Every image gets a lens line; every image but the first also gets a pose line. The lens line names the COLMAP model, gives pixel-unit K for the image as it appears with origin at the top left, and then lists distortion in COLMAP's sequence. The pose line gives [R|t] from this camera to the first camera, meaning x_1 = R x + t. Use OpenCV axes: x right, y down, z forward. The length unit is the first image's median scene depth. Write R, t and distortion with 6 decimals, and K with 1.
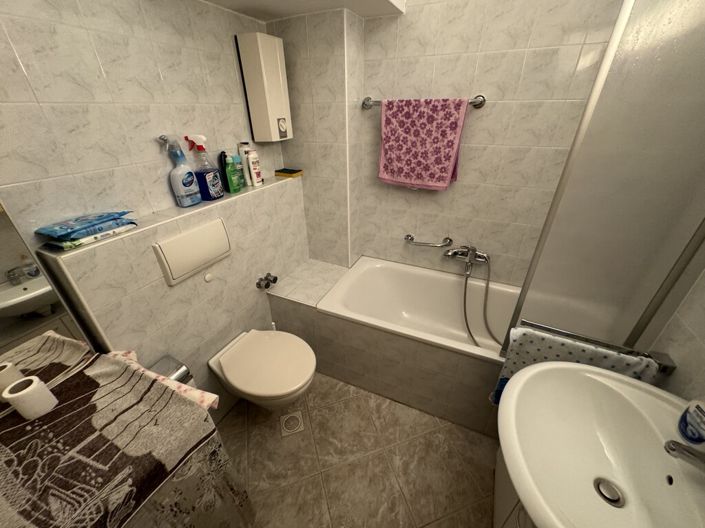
lens RADIAL K [[284.0, 0, 353.6], [0, 284.0, 263.2], [0, 0, 1]] dist [0.002345, 0.000215]
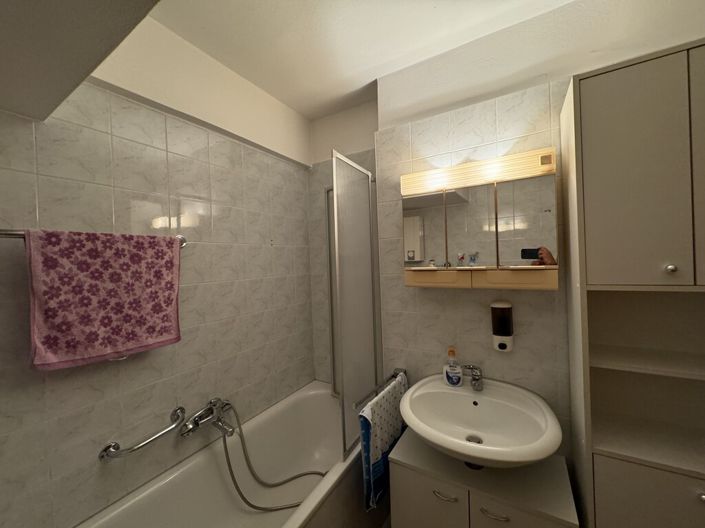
lens RADIAL K [[284.0, 0, 351.0], [0, 284.0, 263.5], [0, 0, 1]] dist [0.002345, 0.000215]
pose [[0.109880, -0.004559, 0.993934, -0.390448], [0.514476, 0.855868, -0.052950, -0.167000], [-0.850436, 0.517174, 0.096388, 0.454990]]
